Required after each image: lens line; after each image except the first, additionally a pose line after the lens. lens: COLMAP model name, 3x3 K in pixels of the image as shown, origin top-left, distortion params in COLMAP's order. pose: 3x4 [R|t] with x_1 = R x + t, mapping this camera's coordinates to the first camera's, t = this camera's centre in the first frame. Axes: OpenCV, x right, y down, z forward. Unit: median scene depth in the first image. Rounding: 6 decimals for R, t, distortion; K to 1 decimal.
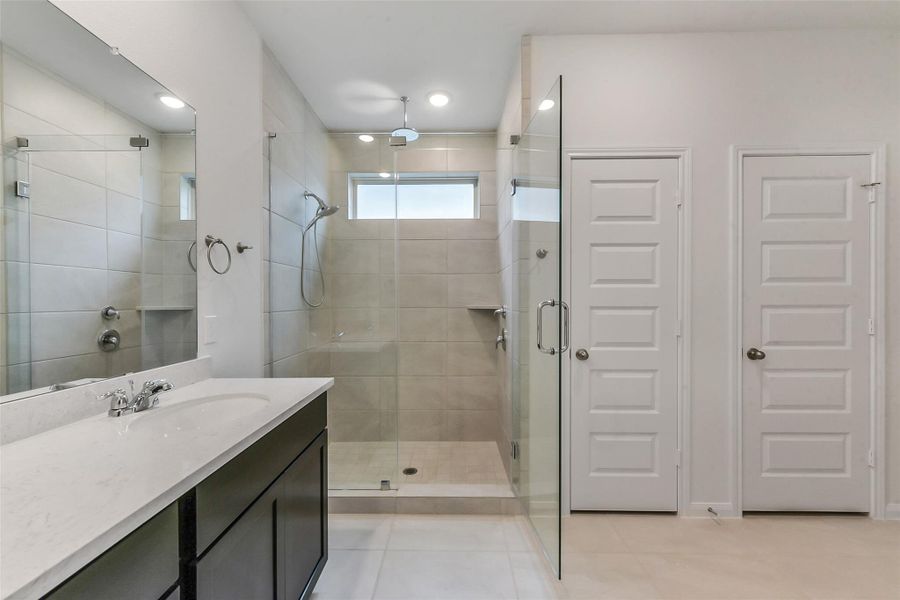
lens RADIAL K [[349.5, 0, 448.7], [0, 349.5, 300.6], [0, 0, 1]] dist [0.005514, -0.001523]
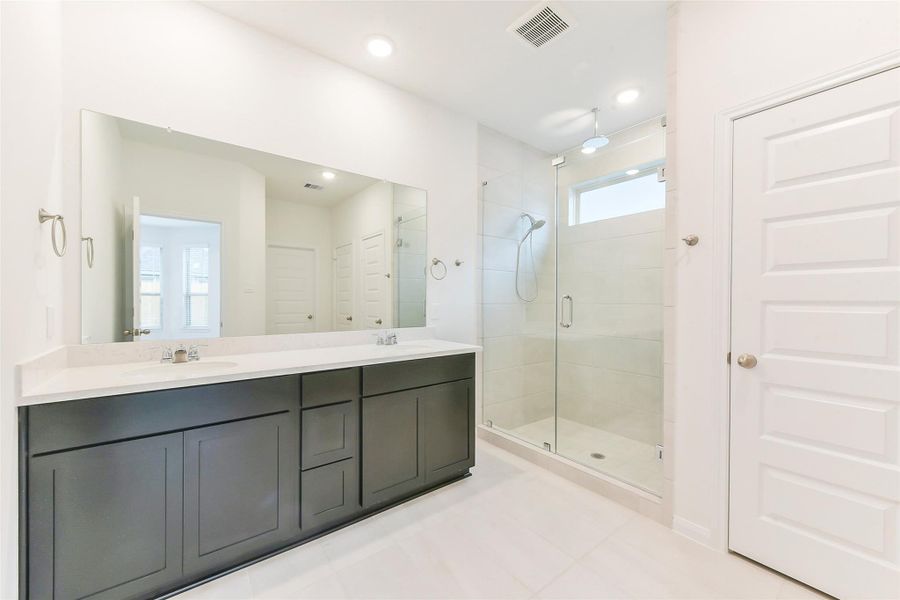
lens RADIAL K [[349.5, 0, 456.4], [0, 349.5, 304.1], [0, 0, 1]] dist [0.005514, -0.001523]
pose [[0.628606, 0.010872, -0.777648, 0.574077], [-0.007328, 0.999941, 0.008057, 0.022618], [0.777689, 0.000634, 0.628649, -0.013989]]
